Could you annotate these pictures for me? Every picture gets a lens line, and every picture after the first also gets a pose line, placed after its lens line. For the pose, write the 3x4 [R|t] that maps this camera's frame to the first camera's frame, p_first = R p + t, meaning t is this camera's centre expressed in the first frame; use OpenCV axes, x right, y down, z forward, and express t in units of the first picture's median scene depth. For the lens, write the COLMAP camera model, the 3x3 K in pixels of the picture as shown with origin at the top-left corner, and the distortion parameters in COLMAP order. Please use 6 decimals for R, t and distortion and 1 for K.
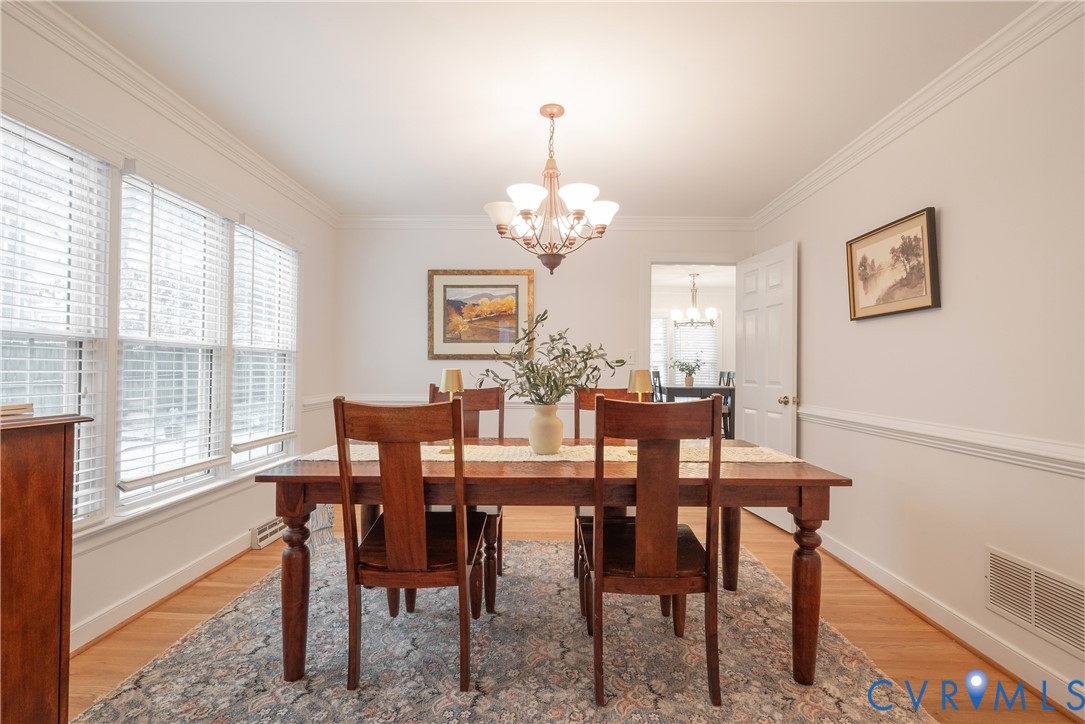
lens RADIAL K [[482.1, 0, 547.3], [0, 482.1, 362.2], [0, 0, 1]] dist [0.001900, 0.000241]
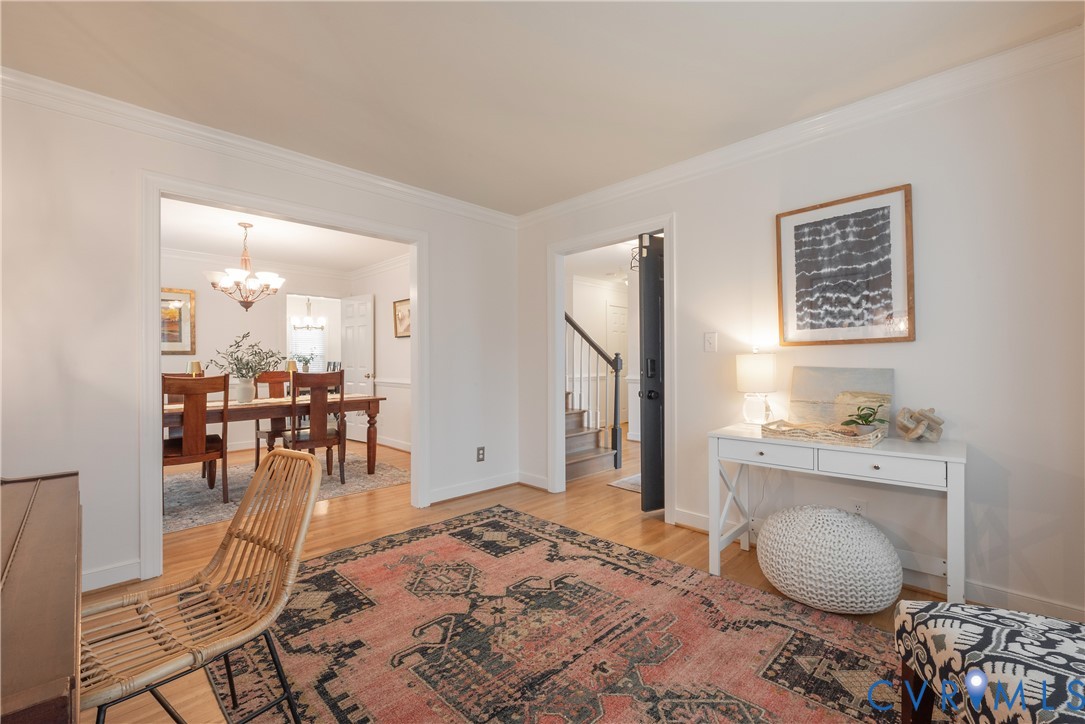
lens RADIAL K [[461.1, 0, 546.9], [0, 461.1, 358.3], [0, 0, 1]] dist [0.002443, 0.000014]
pose [[0.691038, -0.007261, 0.722782, -0.493548], [-0.000965, 0.999939, 0.010968, -0.017846], [-0.722818, -0.008277, 0.690989, -1.127471]]
